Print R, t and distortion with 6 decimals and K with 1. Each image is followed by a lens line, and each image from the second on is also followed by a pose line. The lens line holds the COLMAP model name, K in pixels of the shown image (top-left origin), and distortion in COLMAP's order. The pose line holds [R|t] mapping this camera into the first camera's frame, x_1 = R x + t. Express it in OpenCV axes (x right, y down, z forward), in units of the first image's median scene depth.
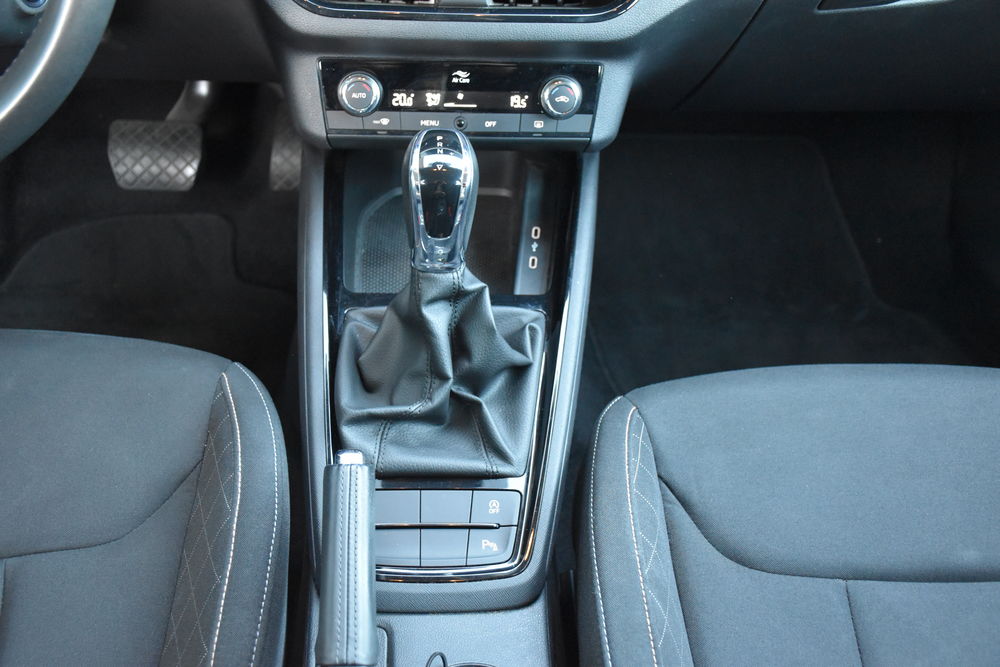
lens RADIAL K [[1148.1, 0, 497.9], [0, 1148.1, 334.1], [0, 0, 1]] dist [0.079243, 0.000000]
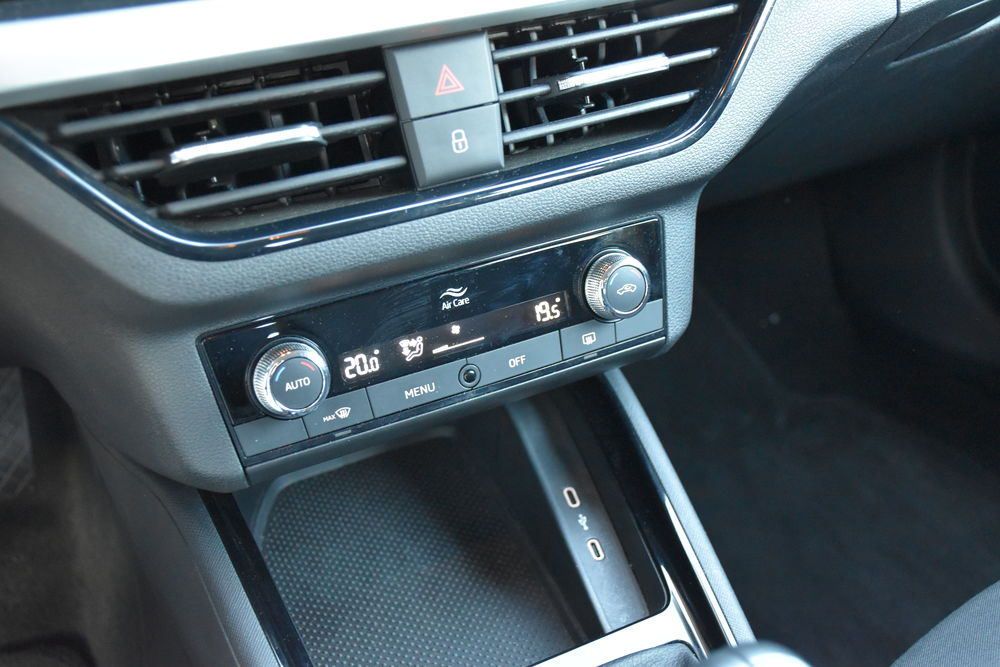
lens RADIAL K [[1148.1, 0, 500.9], [0, 1148.1, 332.5], [0, 0, 1]] dist [0.079243, 0.000000]
pose [[0.922145, -0.265546, 0.281307, -0.170576], [0.291333, 0.955130, -0.053396, -0.169410], [-0.254506, 0.131193, 0.958131, 0.460244]]
